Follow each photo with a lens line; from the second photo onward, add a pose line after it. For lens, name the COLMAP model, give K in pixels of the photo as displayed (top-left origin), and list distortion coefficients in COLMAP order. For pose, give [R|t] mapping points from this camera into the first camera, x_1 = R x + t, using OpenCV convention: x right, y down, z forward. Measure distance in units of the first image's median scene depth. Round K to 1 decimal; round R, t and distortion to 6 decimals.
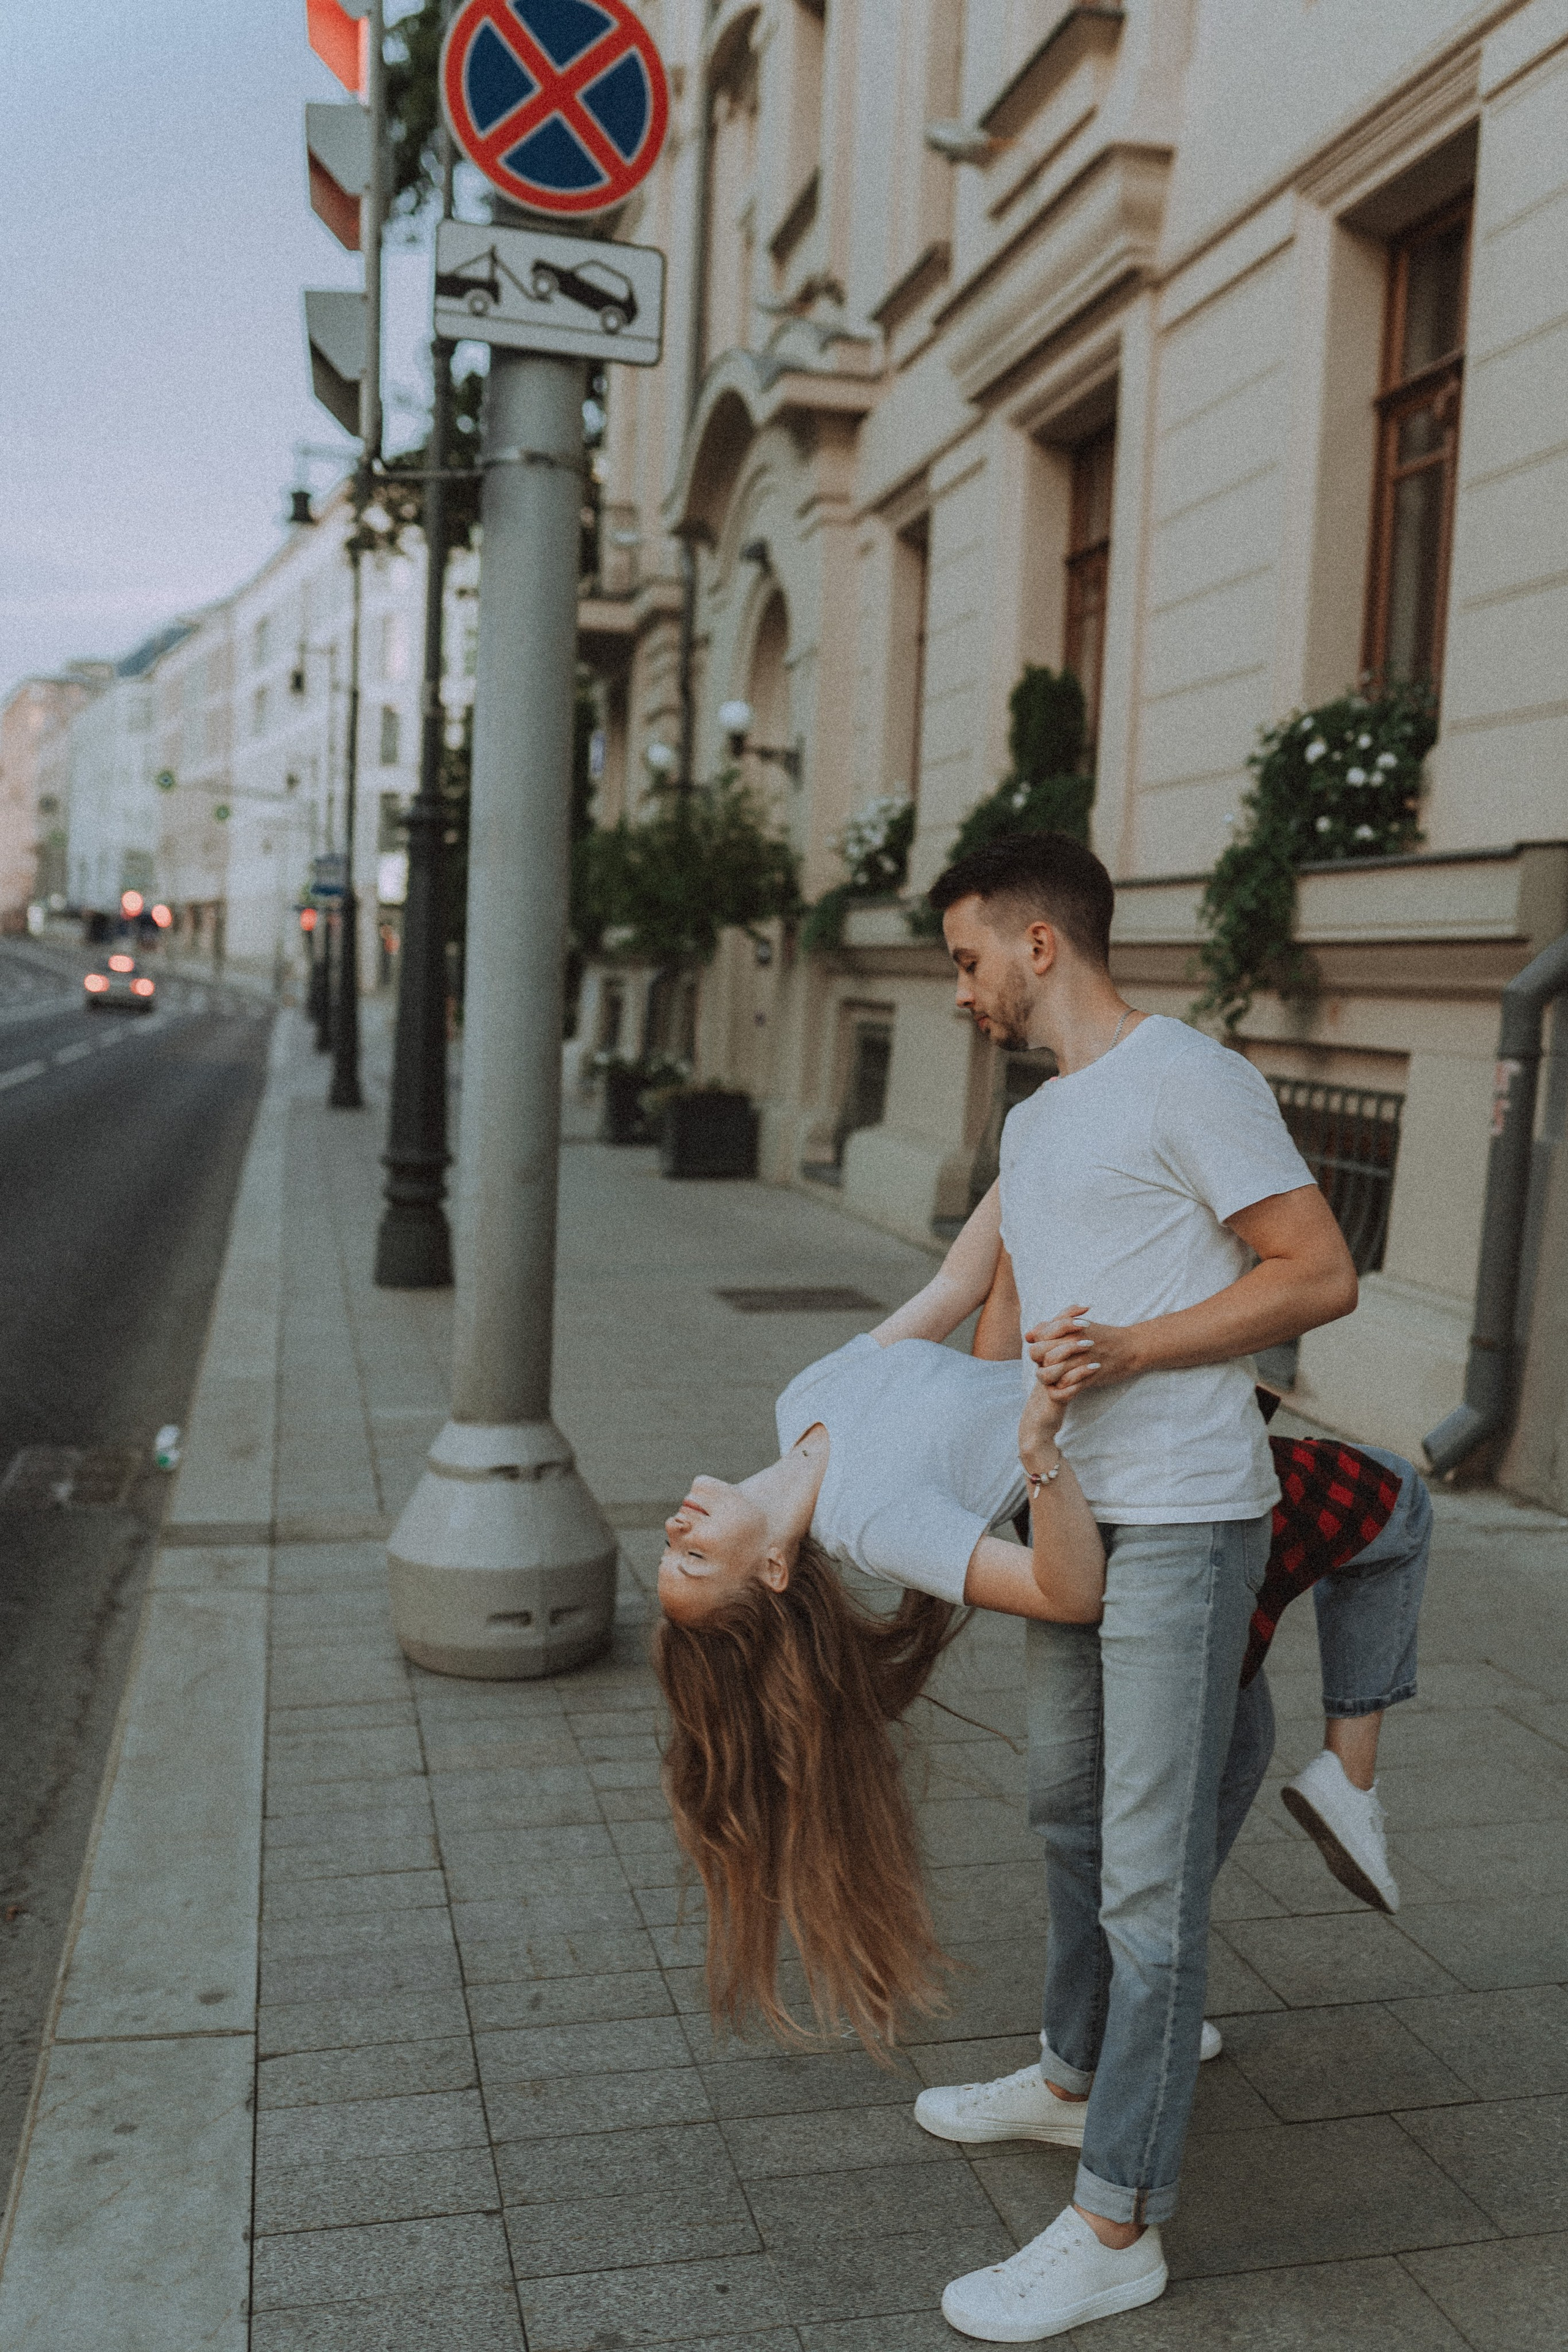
lens RADIAL K [[2256.4, 0, 784.0], [0, 2256.4, 1176.0], [0, 0, 1]] dist [0.002927, -0.001815]
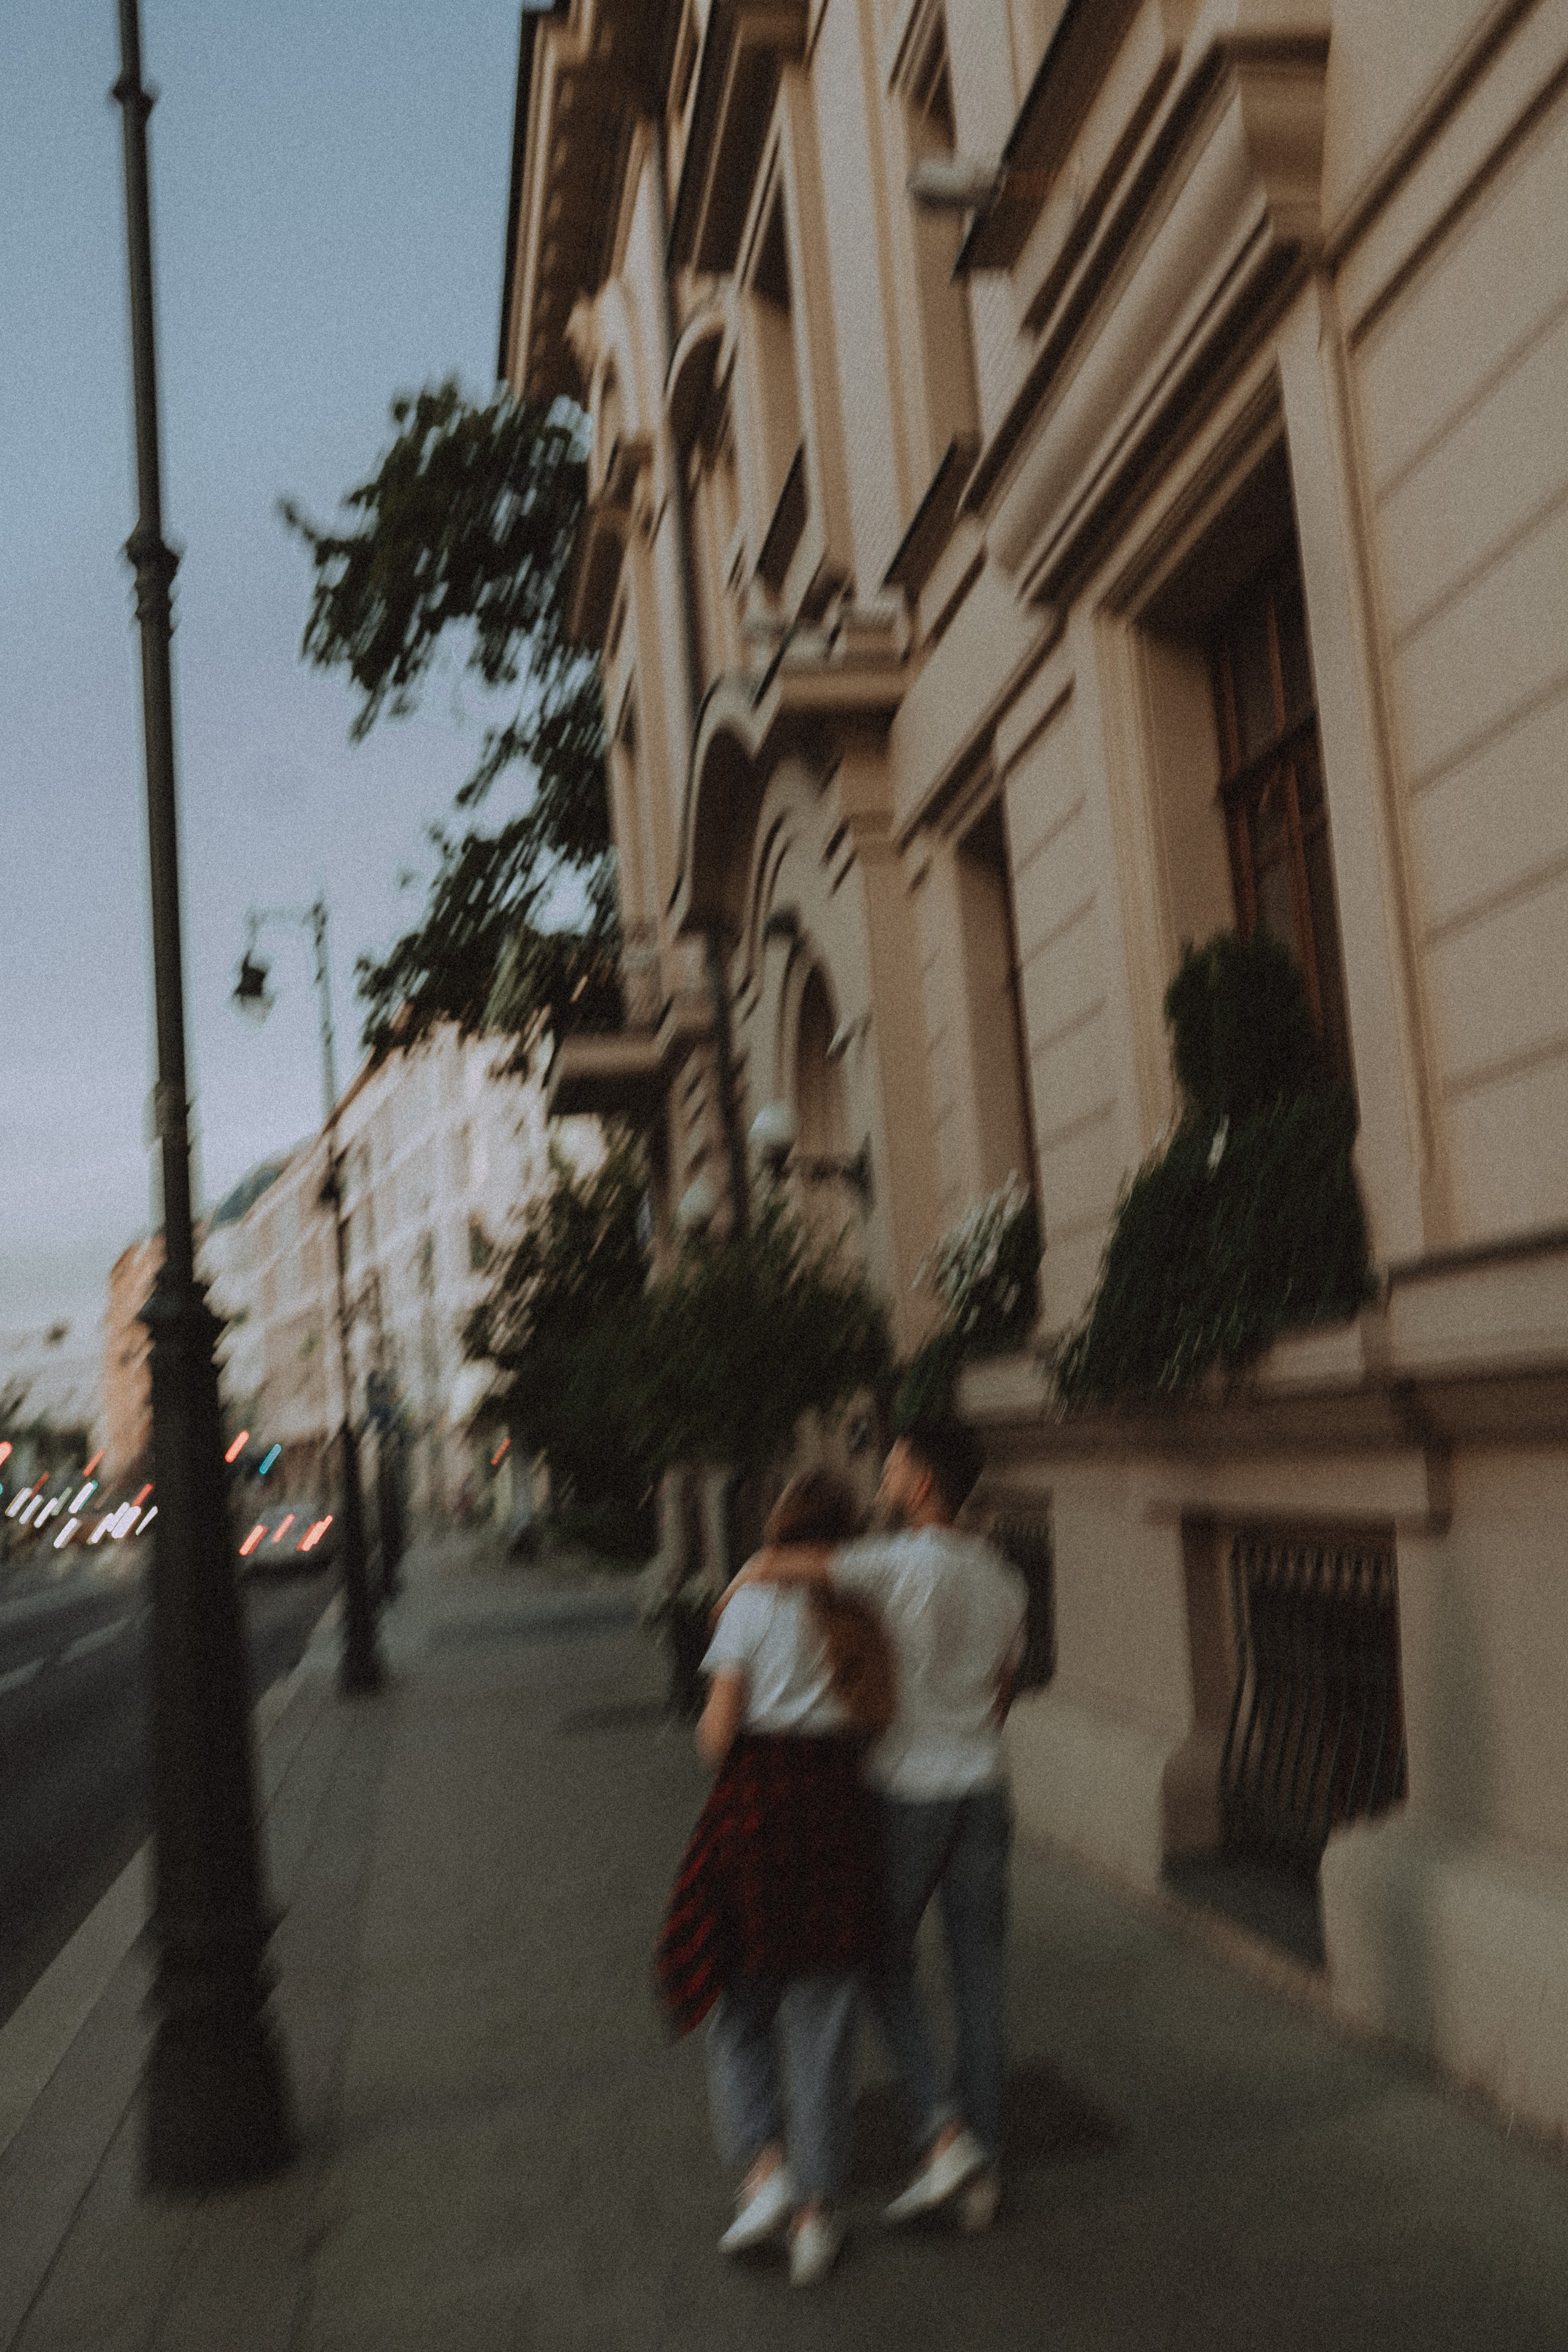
lens RADIAL K [[2256.4, 0, 784.0], [0, 2256.4, 1176.0], [0, 0, 1]] dist [0.002927, -0.001815]
pose [[0.990913, -0.127682, -0.042287, 0.011394], [0.116315, 0.971344, -0.207271, -0.036131], [0.067540, 0.200469, 0.977369, 0.298743]]
